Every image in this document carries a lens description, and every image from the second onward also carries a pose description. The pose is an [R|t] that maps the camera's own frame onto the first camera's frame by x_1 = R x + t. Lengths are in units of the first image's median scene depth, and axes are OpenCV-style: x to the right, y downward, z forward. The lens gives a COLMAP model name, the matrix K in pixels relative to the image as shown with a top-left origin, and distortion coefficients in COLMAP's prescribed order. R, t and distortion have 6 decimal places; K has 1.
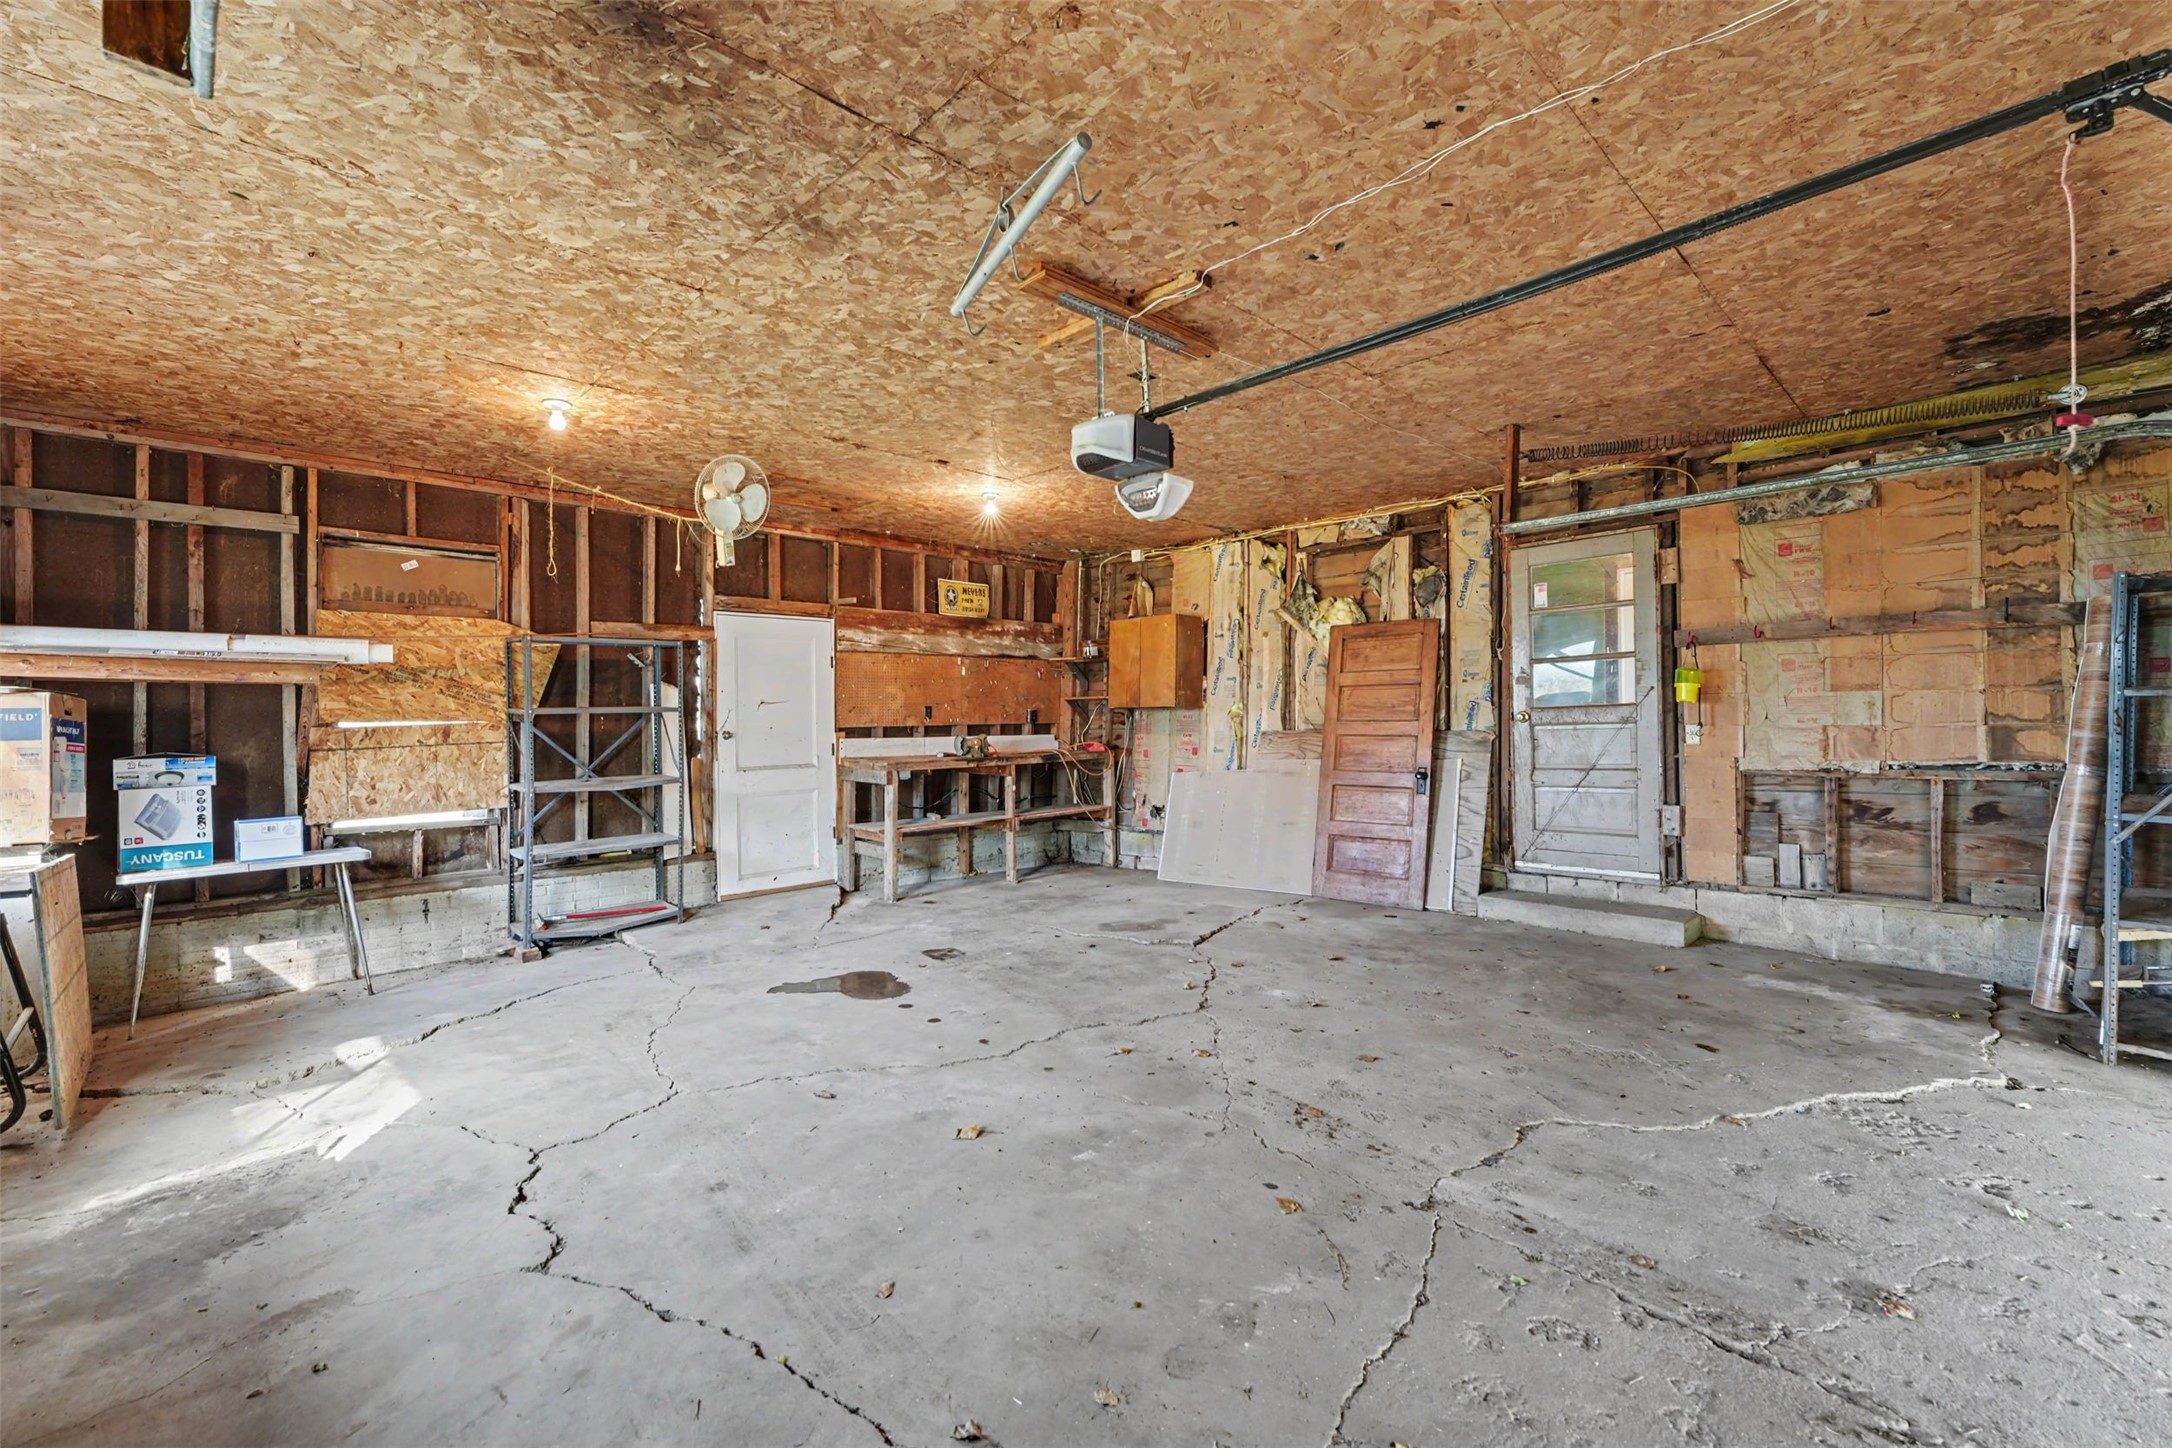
lens RADIAL K [[911.0, 0, 1084.9], [0, 911.0, 712.5], [0, 0, 1]] dist [0.001280, 0.000144]
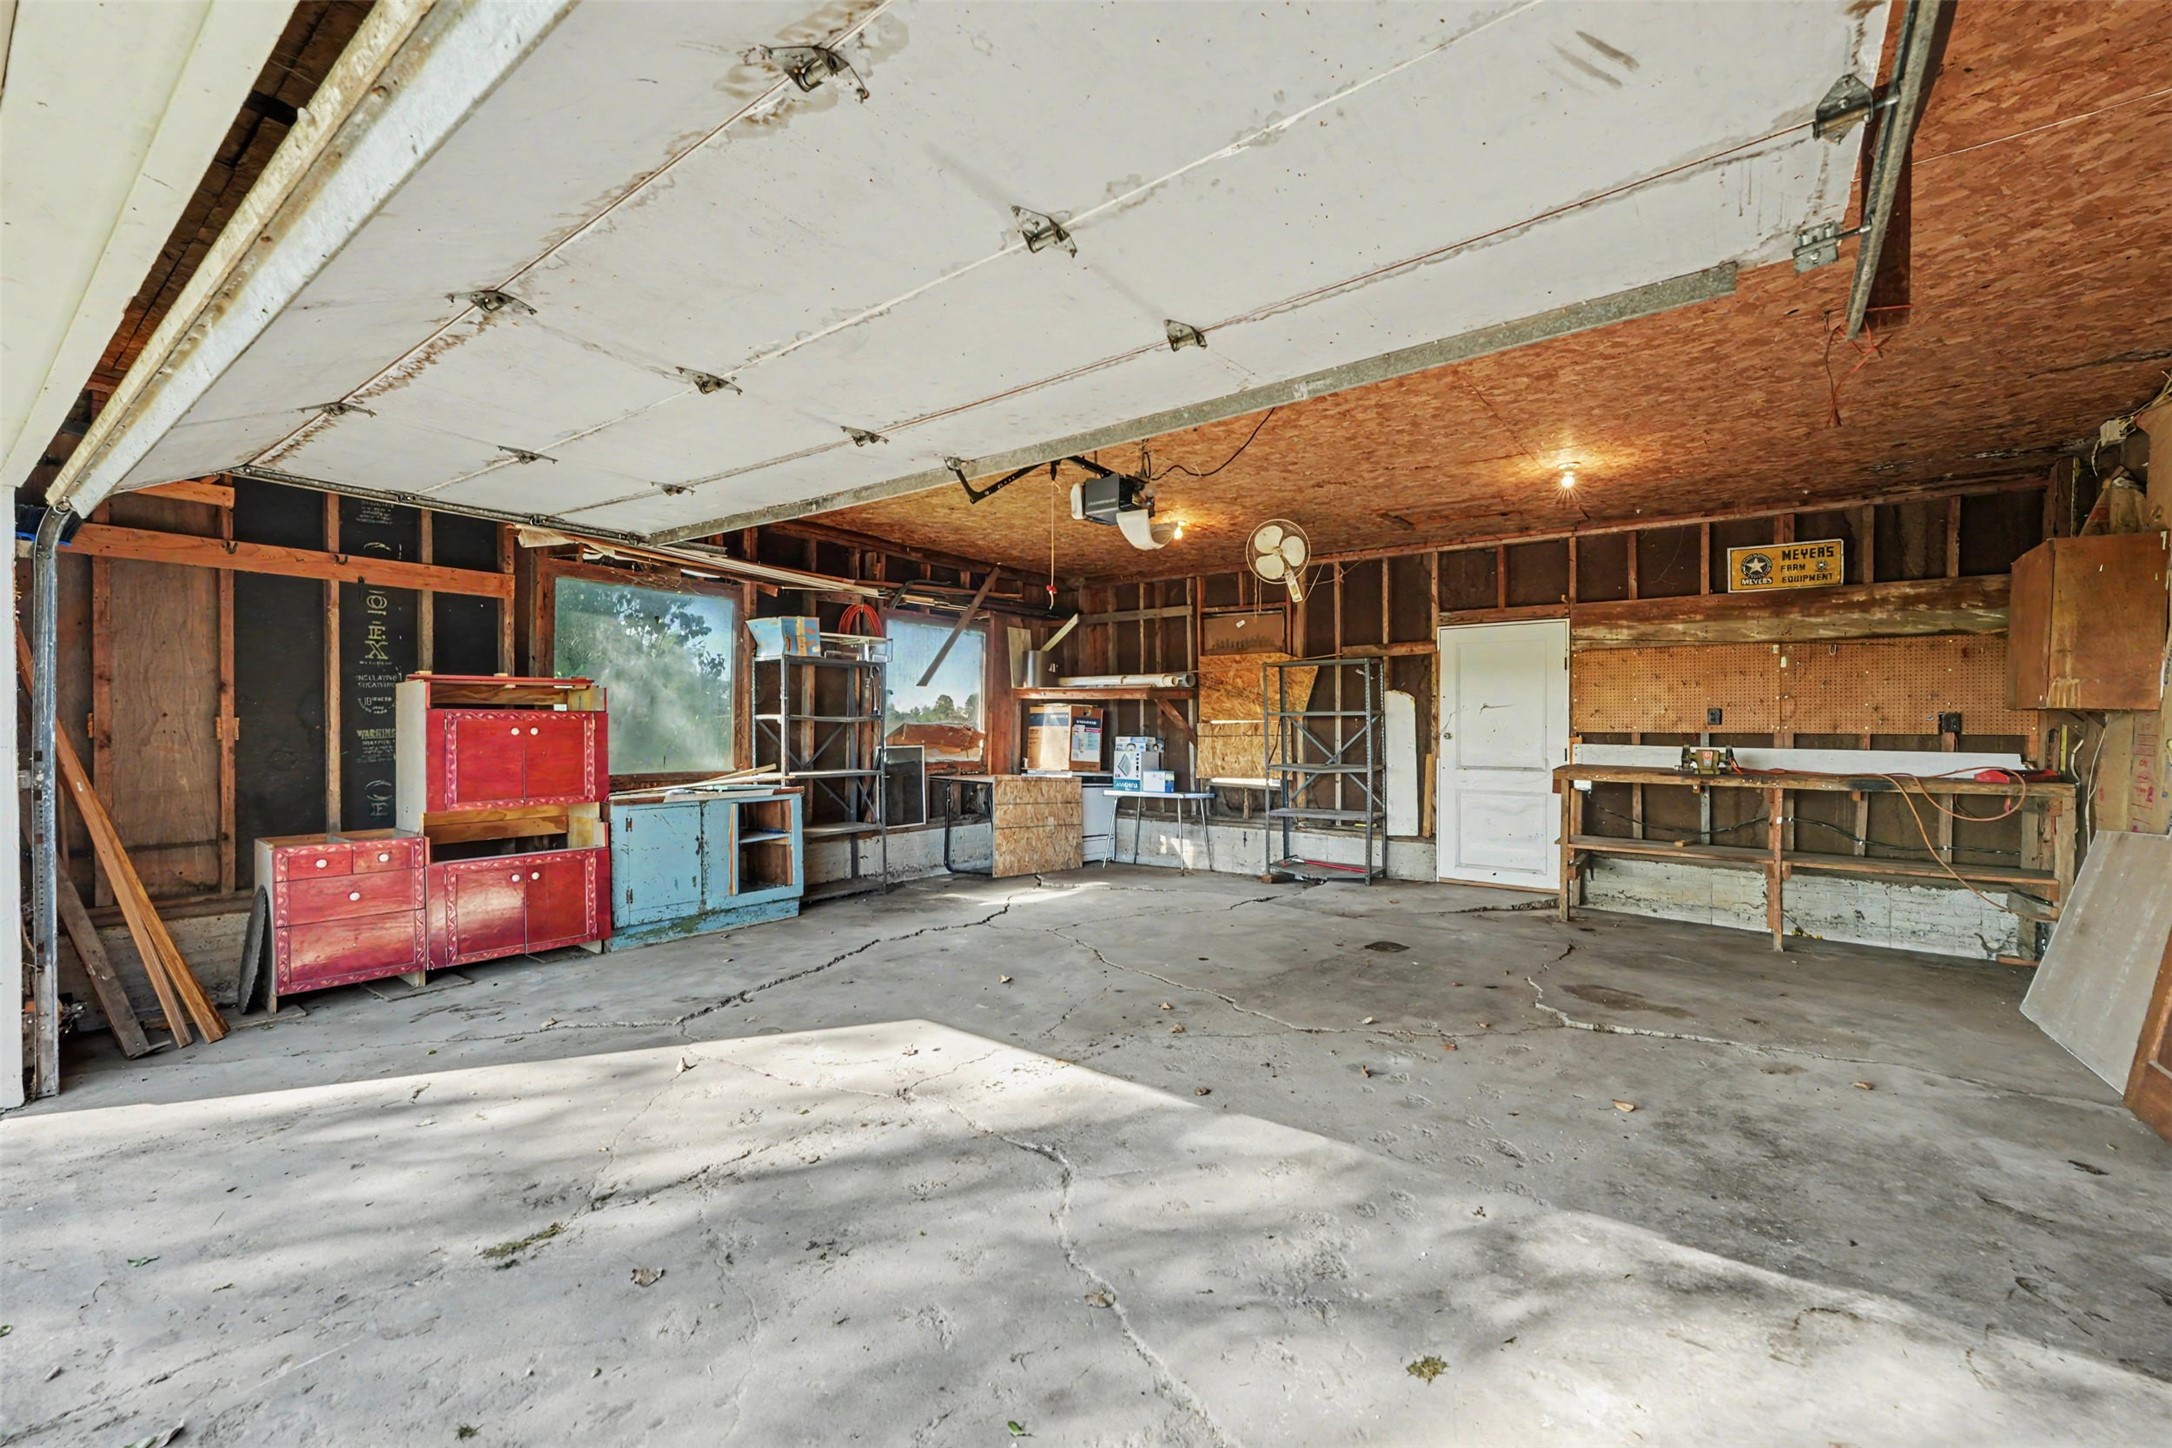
lens RADIAL K [[874.7, 0, 1086.4], [0, 874.7, 725.2], [0, 0, 1]] dist [0.000936, 0.000124]
pose [[0.162399, 0.013686, -0.986630, 0.599415], [-0.004184, 0.999904, 0.013181, -0.000854], [0.986716, 0.001988, 0.162440, 0.384113]]
